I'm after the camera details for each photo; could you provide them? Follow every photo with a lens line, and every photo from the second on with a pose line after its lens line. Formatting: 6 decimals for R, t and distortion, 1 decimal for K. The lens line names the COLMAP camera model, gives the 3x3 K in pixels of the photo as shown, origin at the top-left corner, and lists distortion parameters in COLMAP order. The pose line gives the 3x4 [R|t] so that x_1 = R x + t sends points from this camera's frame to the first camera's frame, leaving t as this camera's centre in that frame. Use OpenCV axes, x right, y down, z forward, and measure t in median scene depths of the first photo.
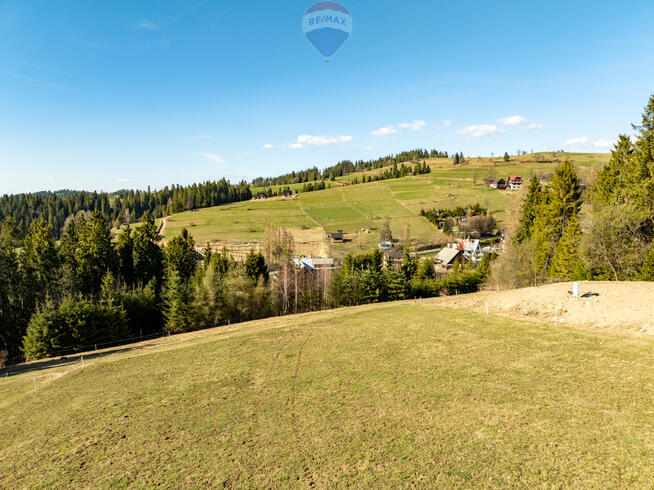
lens RADIAL K [[461.2, 0, 329.4], [0, 461.2, 244.6], [0, 0, 1]] dist [-0.034461, -0.001841]
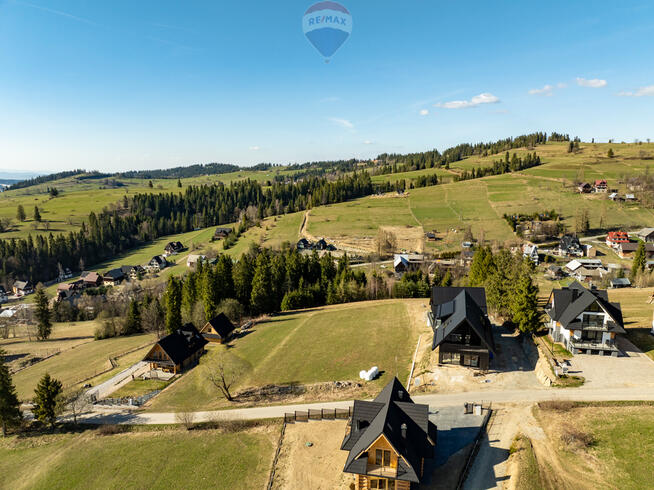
lens RADIAL K [[461.2, 0, 329.4], [0, 461.2, 244.6], [0, 0, 1]] dist [-0.034461, -0.001841]
pose [[0.963592, 0.040935, -0.264225, 0.067596], [-0.021949, 0.996986, 0.074414, -0.066480], [0.266475, -0.065906, 0.961586, -0.292756]]
